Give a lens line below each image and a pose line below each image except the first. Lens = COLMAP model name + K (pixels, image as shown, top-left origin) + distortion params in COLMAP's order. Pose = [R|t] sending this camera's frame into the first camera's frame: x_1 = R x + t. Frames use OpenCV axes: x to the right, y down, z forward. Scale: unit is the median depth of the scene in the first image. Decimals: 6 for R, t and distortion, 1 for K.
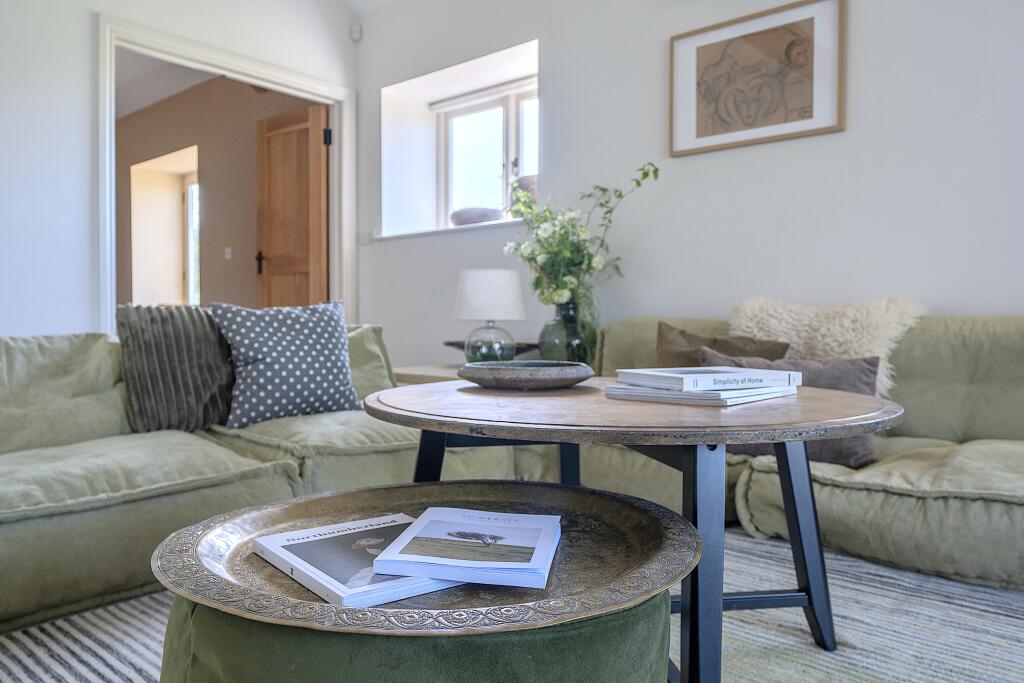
lens RADIAL K [[733.6, 0, 510.8], [0, 733.6, 339.2], [0, 0, 1]] dist [-0.009758, -0.002102]
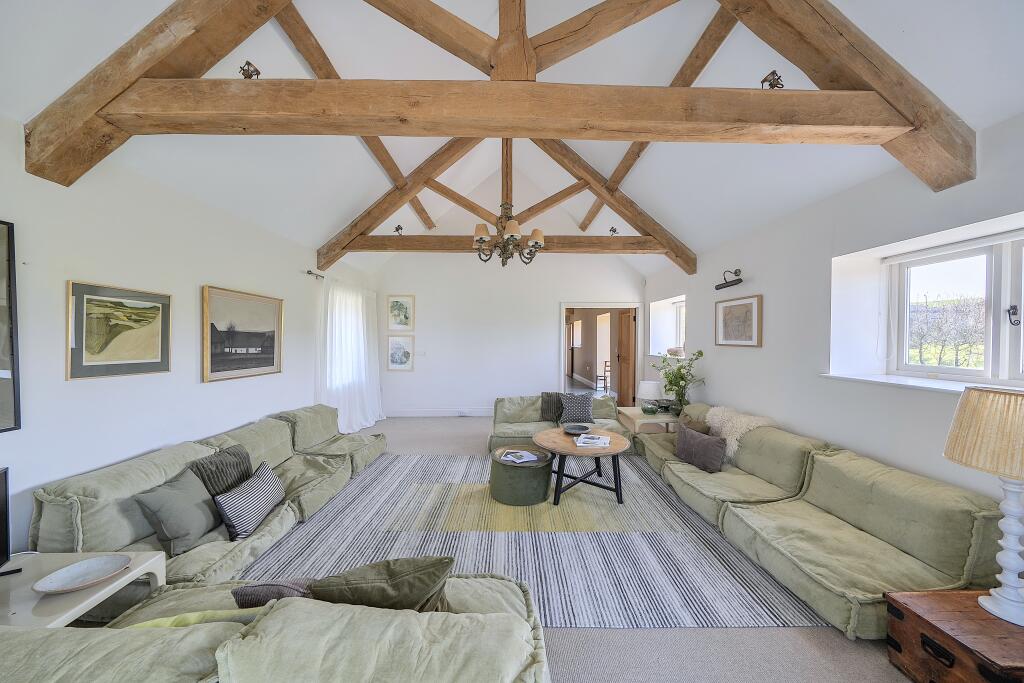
lens RADIAL K [[354.2, 0, 511.4], [0, 354.2, 340.2], [0, 0, 1]] dist [-0.001289, -0.000006]
pose [[0.653135, 0.006961, -0.757209, 0.764370], [-0.017791, 0.999823, -0.006154, -0.265961], [0.757032, 0.017491, 0.653143, -0.451369]]
